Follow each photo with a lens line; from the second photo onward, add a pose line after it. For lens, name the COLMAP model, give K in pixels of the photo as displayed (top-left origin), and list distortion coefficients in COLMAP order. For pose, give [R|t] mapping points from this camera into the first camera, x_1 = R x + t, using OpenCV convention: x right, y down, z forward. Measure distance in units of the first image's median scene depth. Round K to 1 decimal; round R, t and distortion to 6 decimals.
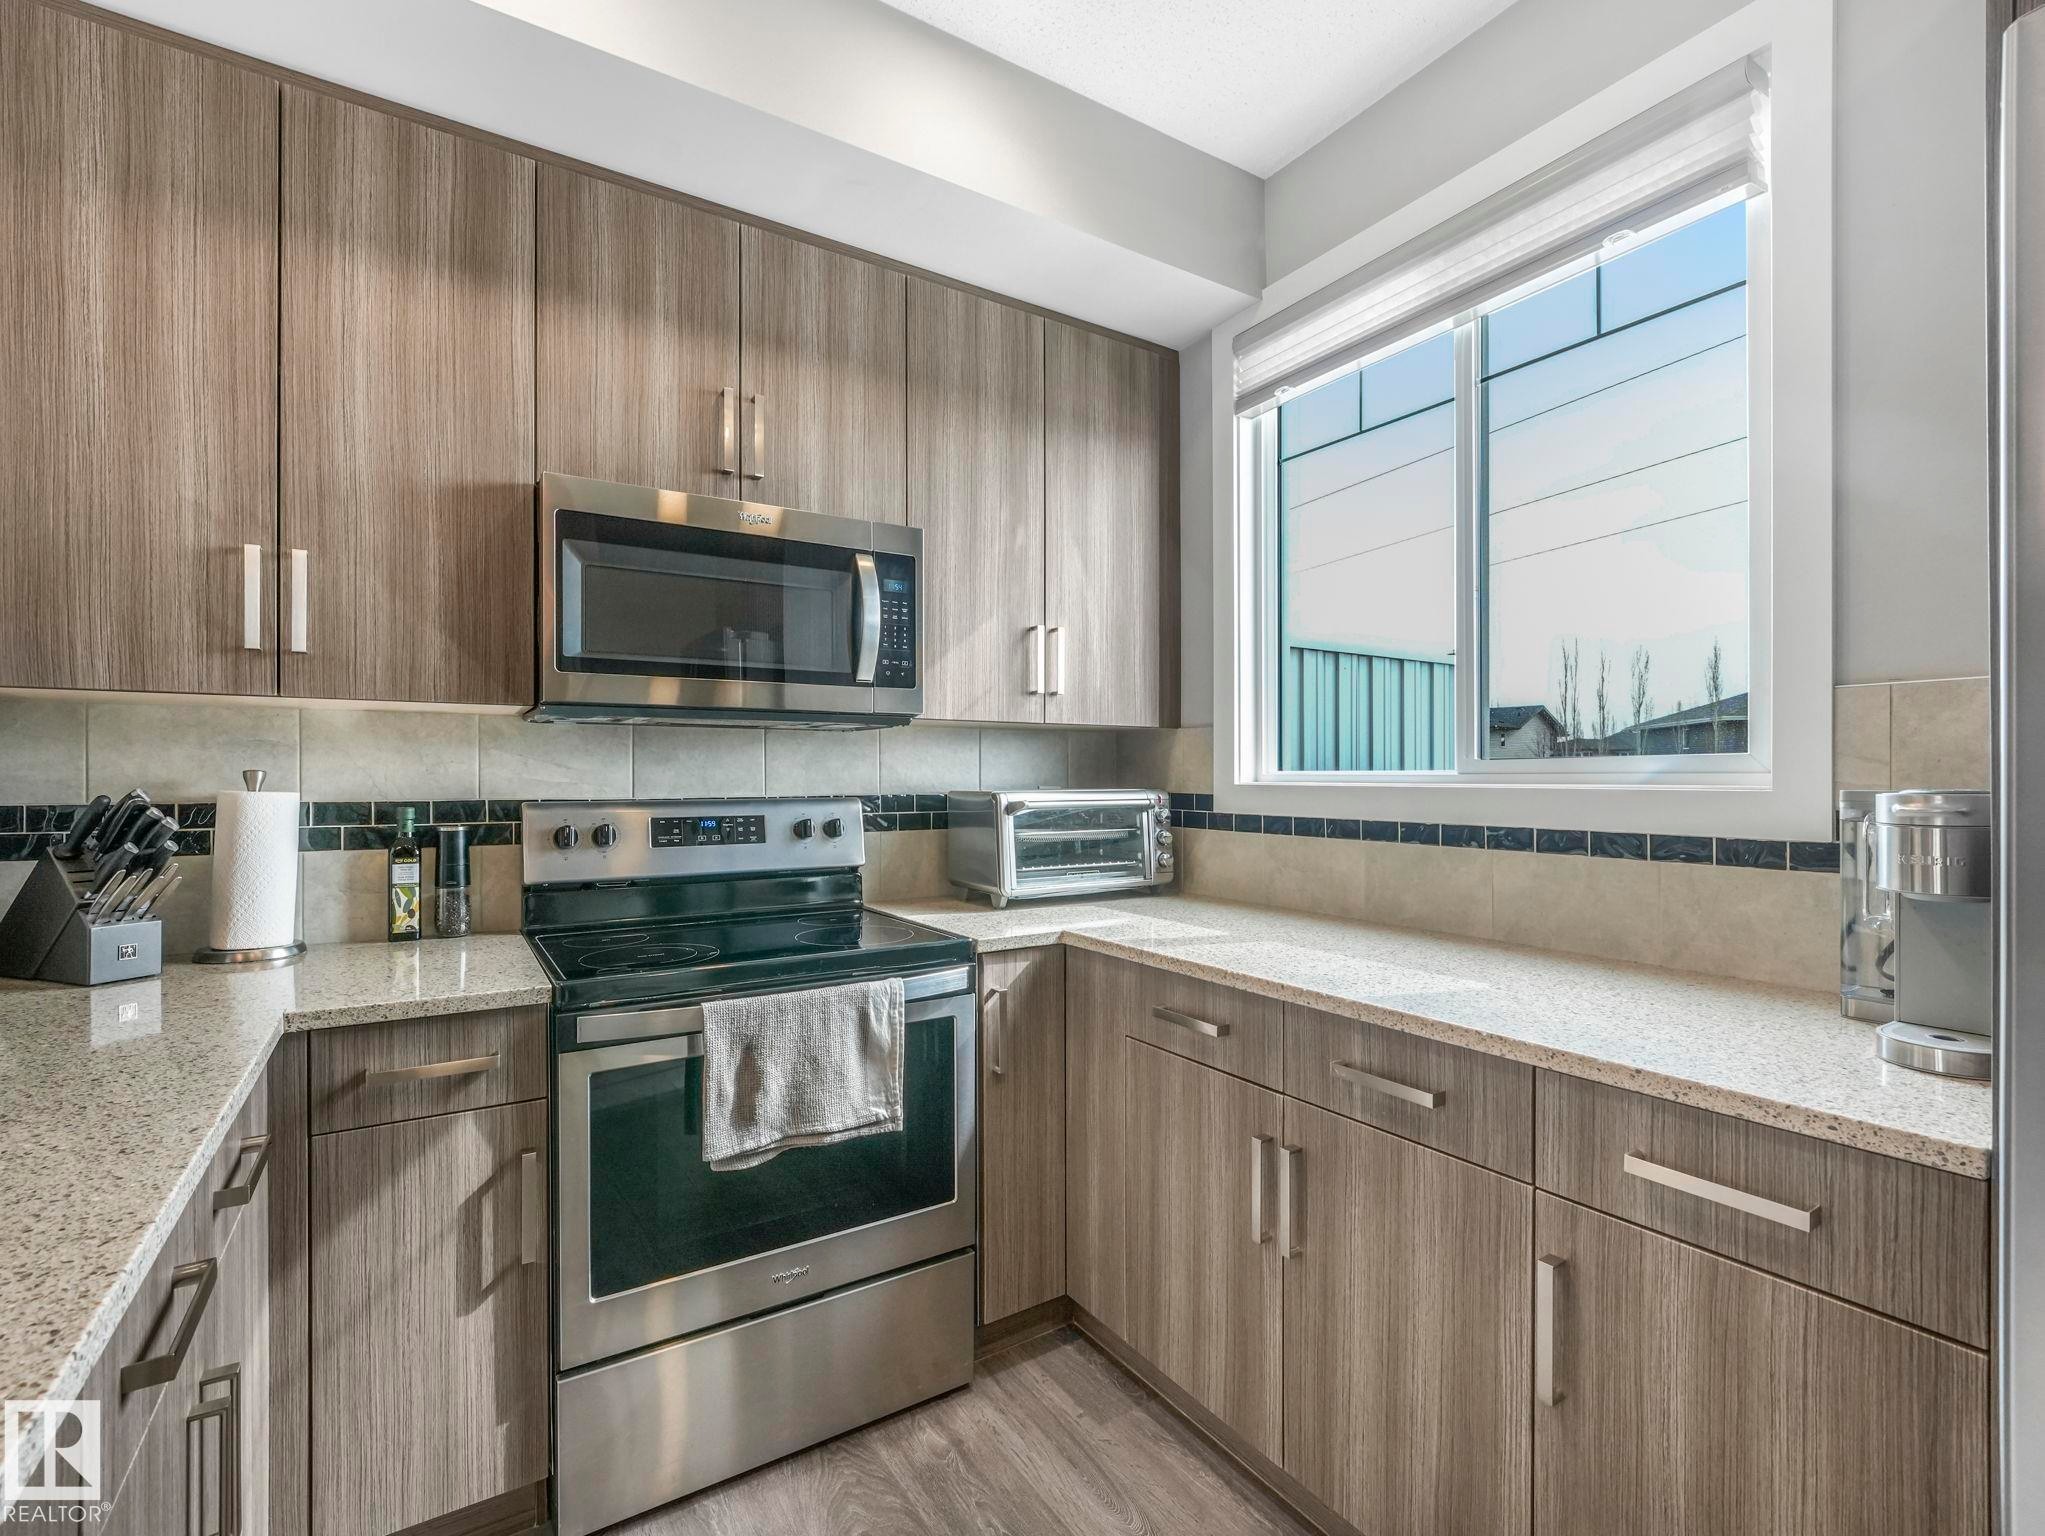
lens RADIAL K [[940.6, 0, 1038.7], [0, 940.6, 774.3], [0, 0, 1]] dist [-0.011524, 0.001172]
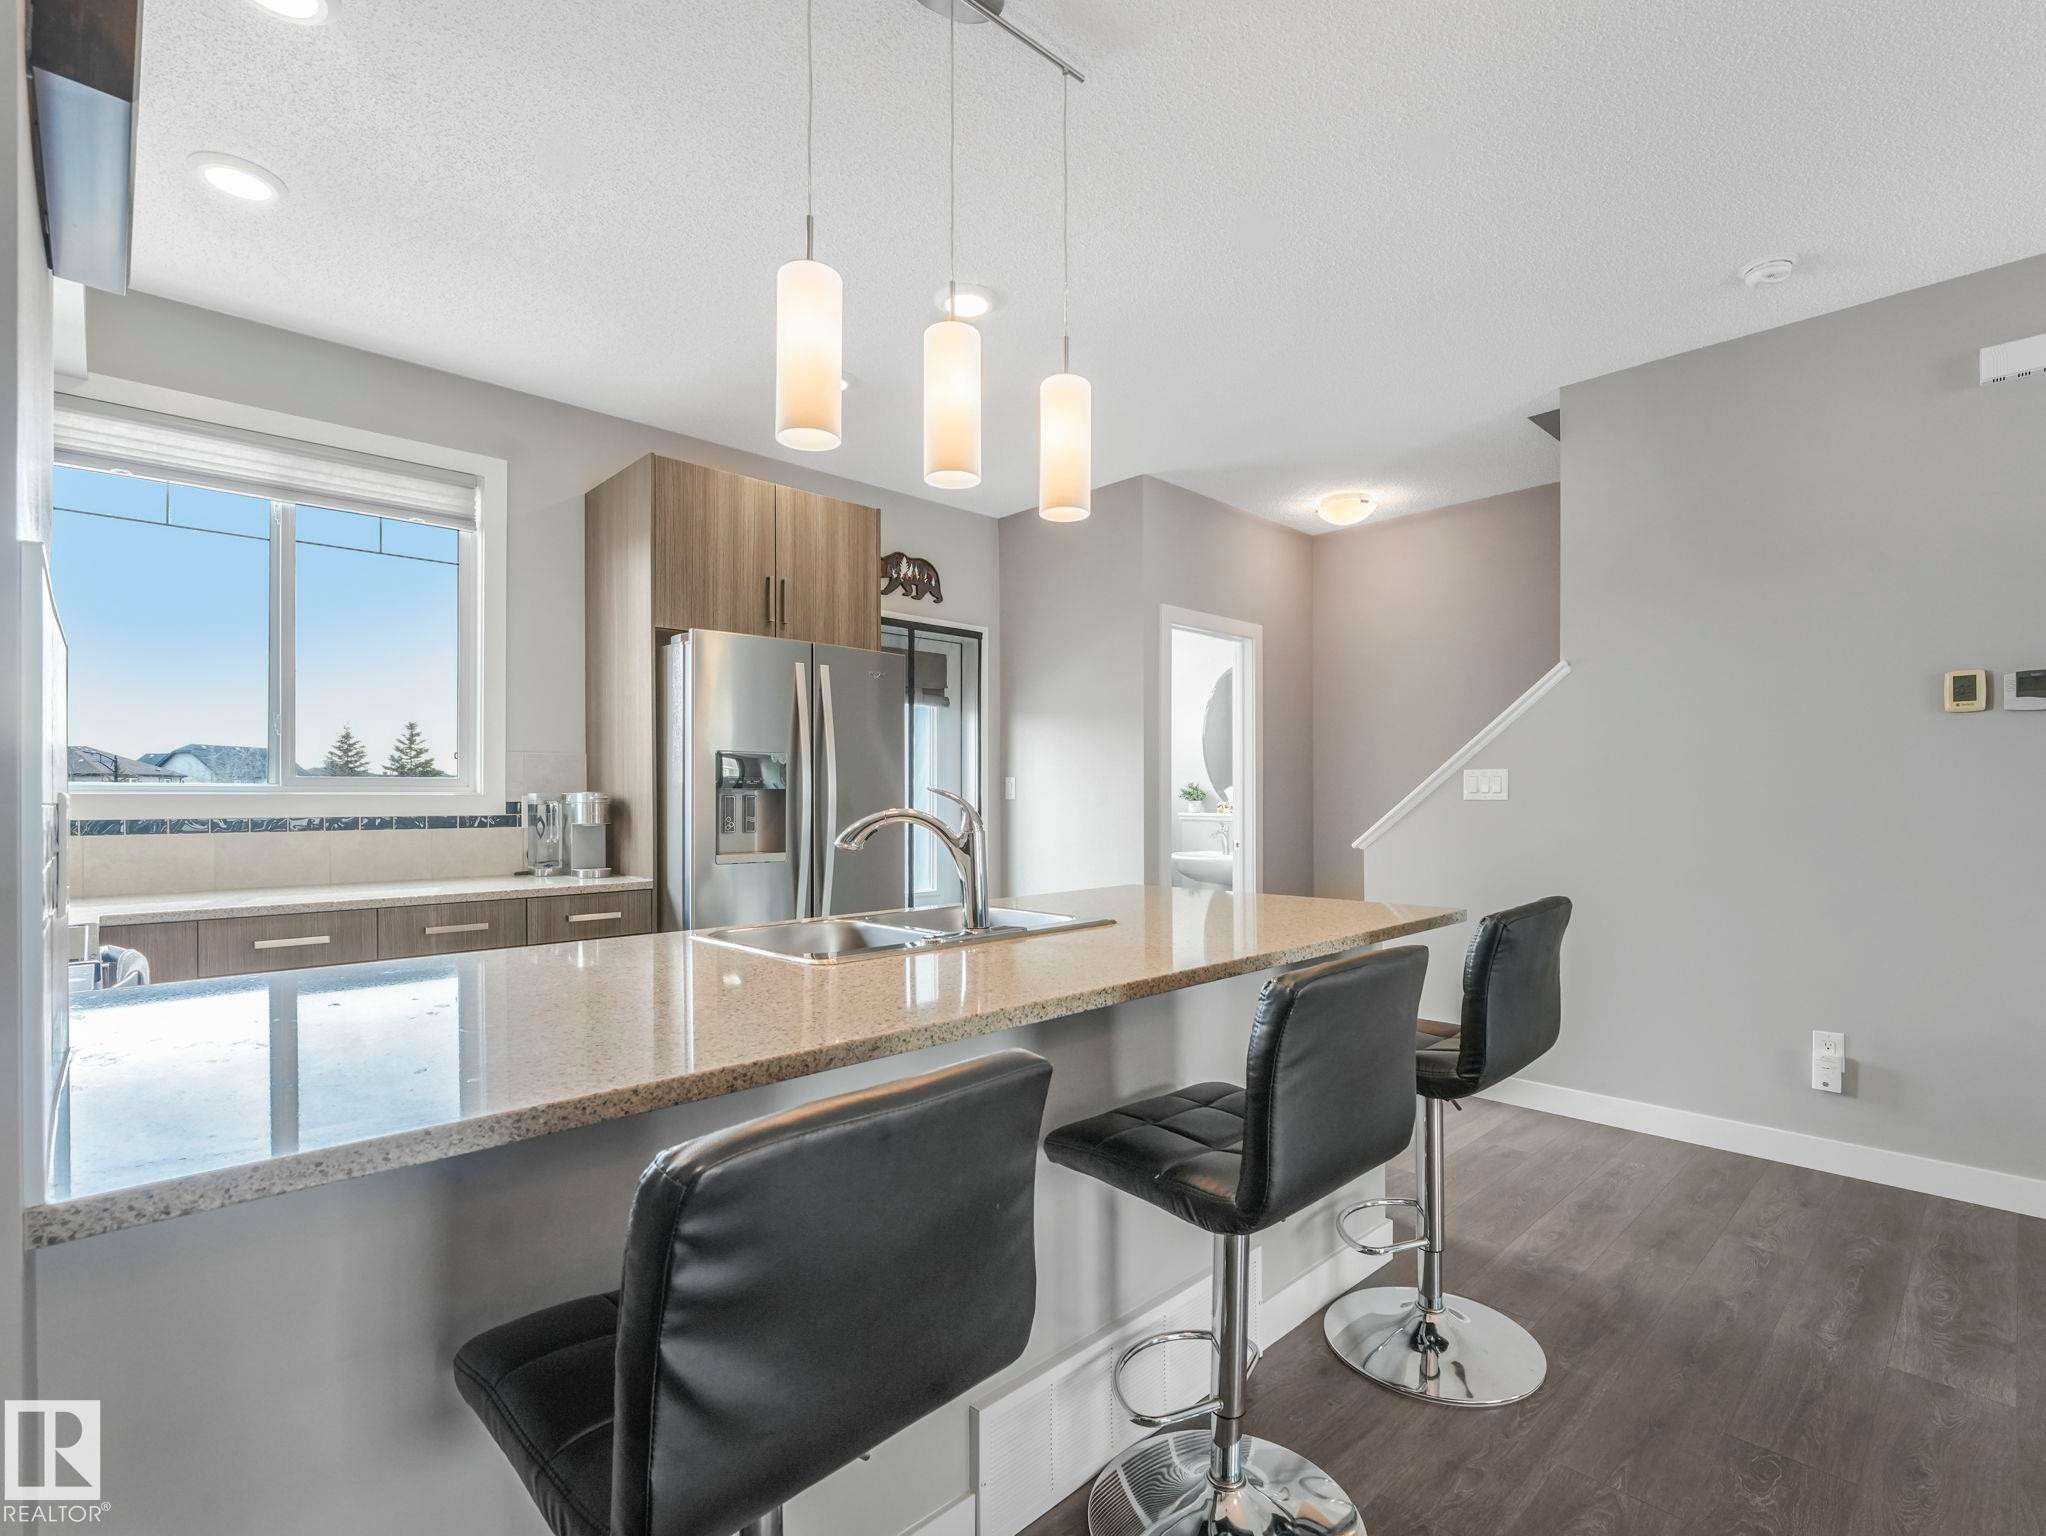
lens RADIAL K [[941.0, 0, 1022.9], [0, 941.0, 793.8], [0, 0, 1]] dist [-0.011524, 0.001172]
pose [[-0.186370, 0.000368, 0.982480, -1.431682], [0.004066, 0.999992, 0.000397, 0.017051], [-0.982471, 0.004069, -0.186370, 0.085506]]
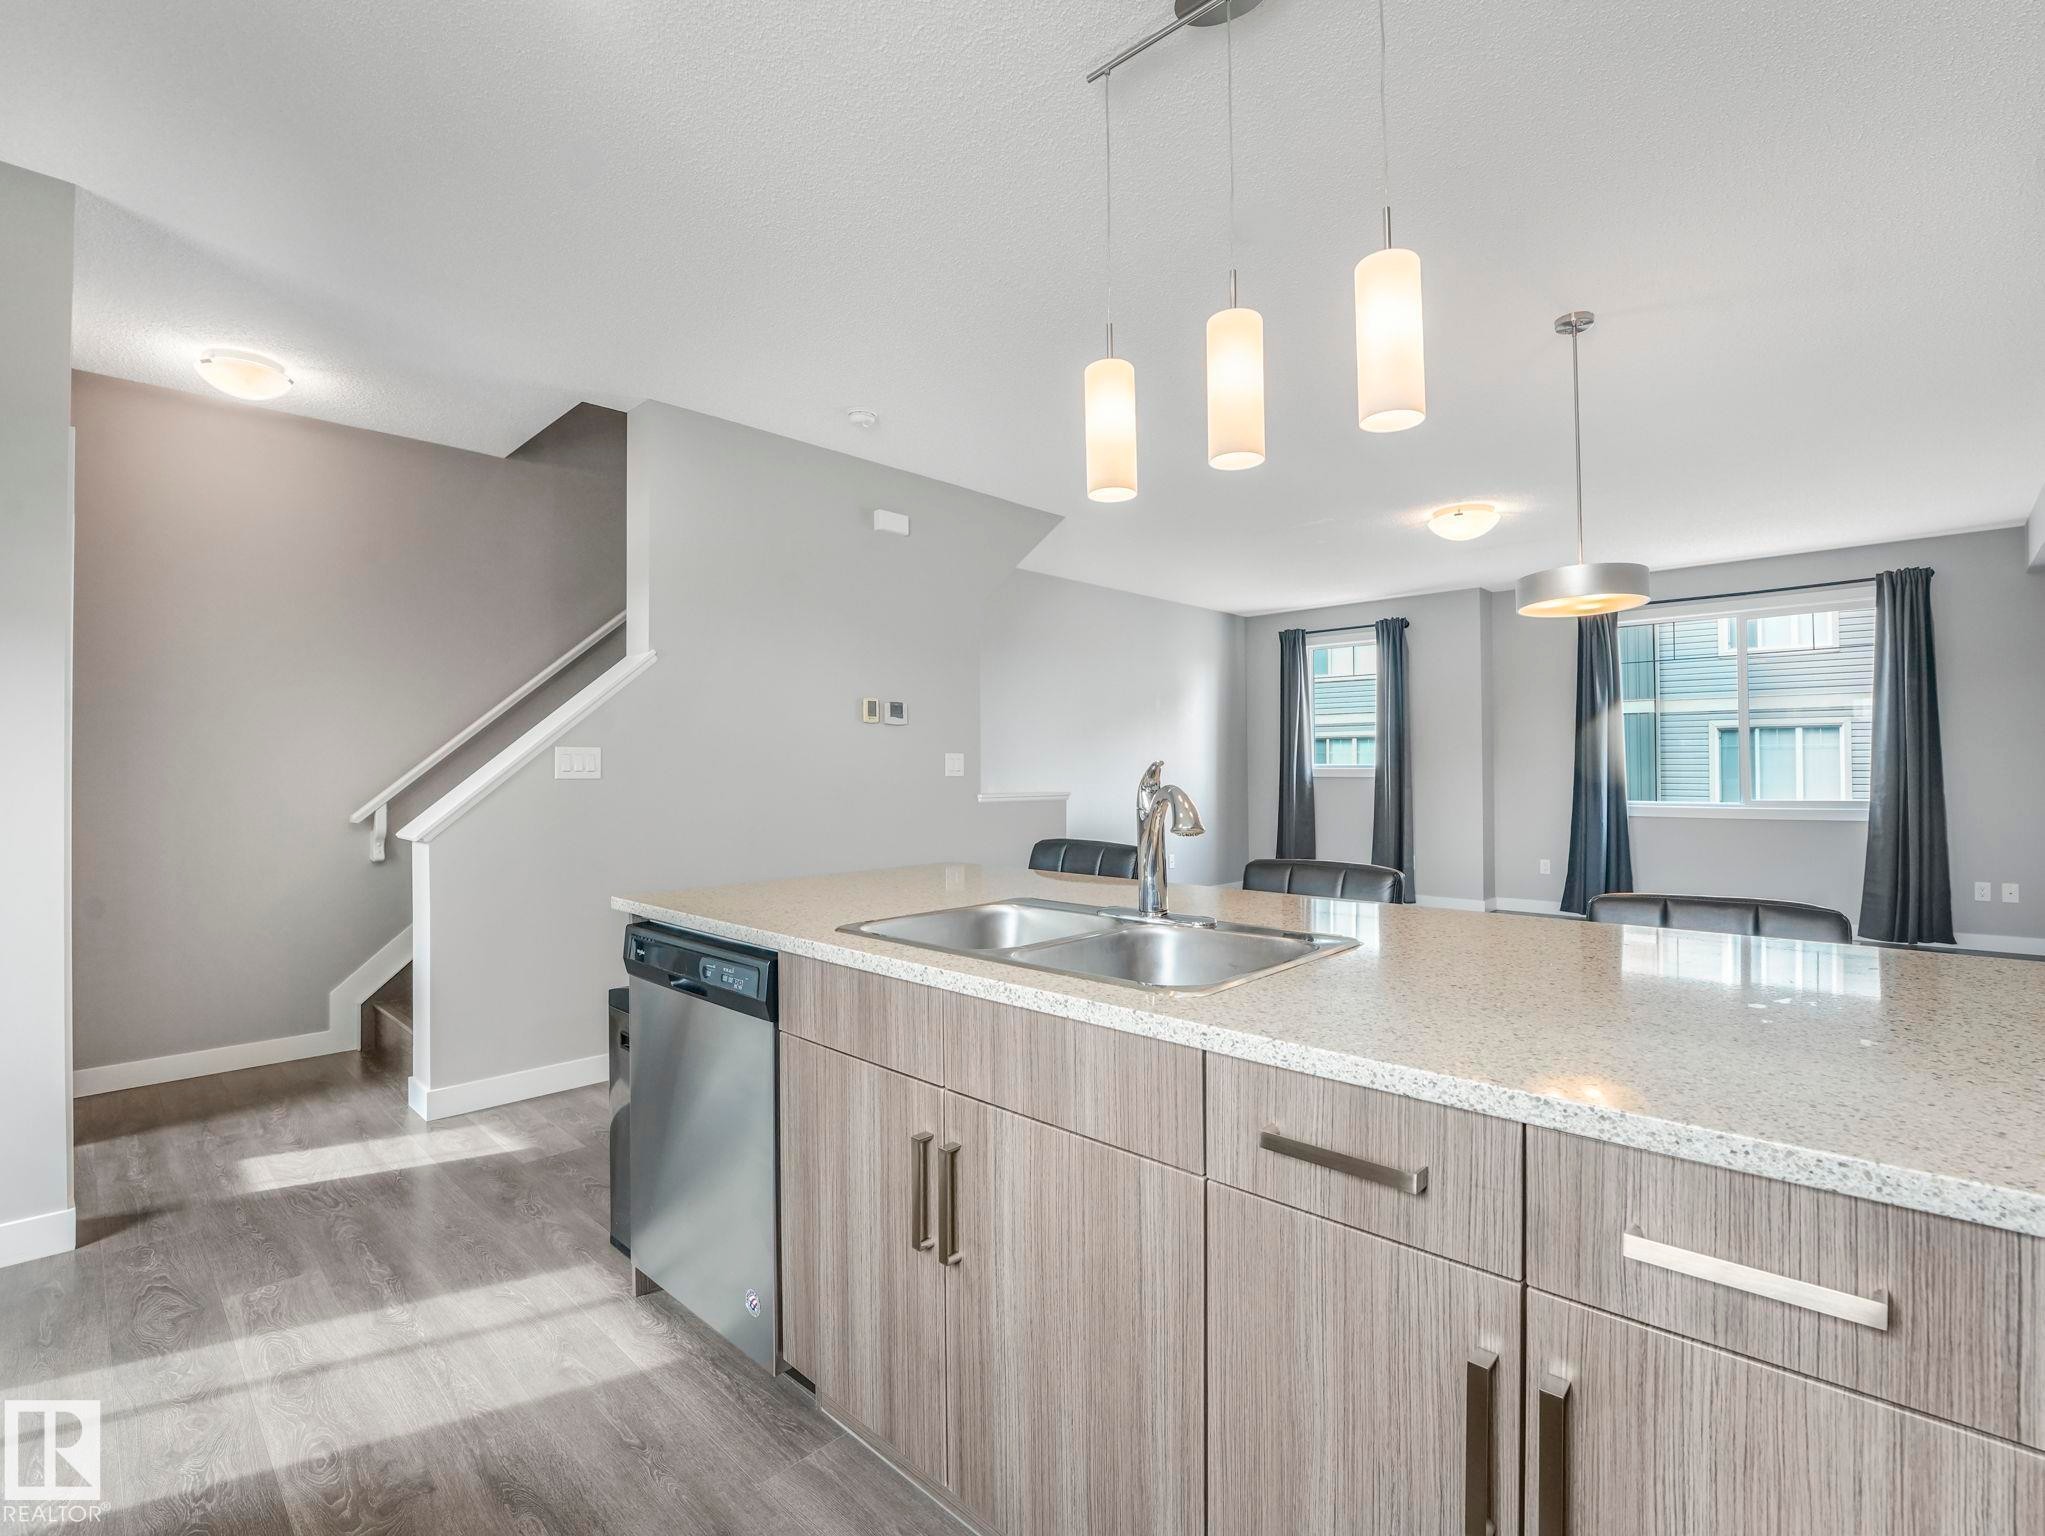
lens RADIAL K [[940.6, 0, 1009.3], [0, 940.6, 770.2], [0, 0, 1]] dist [-0.011524, 0.001172]
pose [[-0.976602, 0.006002, -0.214969, -0.077832], [0.005950, 0.999982, 0.000887, 0.020704], [0.214971, -0.000413, -0.976620, 0.862161]]
